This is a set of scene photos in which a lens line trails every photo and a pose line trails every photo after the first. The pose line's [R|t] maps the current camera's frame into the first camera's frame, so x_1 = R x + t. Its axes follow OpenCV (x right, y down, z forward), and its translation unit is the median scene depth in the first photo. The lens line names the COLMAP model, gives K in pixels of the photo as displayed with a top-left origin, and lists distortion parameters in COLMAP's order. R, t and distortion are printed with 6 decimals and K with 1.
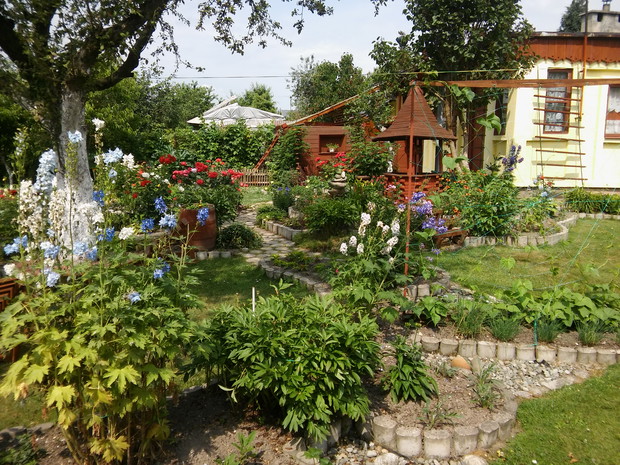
lens RADIAL K [[551.1, 0, 315.7], [0, 551.1, 219.9], [0, 0, 1]] dist [0.101180, -0.178025]
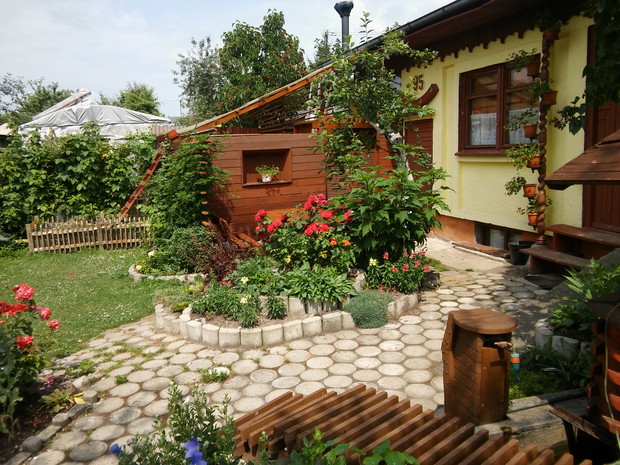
lens RADIAL K [[551.1, 0, 315.7], [0, 551.1, 219.9], [0, 0, 1]] dist [0.101180, -0.178025]
pose [[0.981845, -0.052523, 0.182270, -0.021555], [0.054989, 0.998451, -0.008496, -0.071770], [-0.181542, 0.018365, 0.983212, 0.423218]]
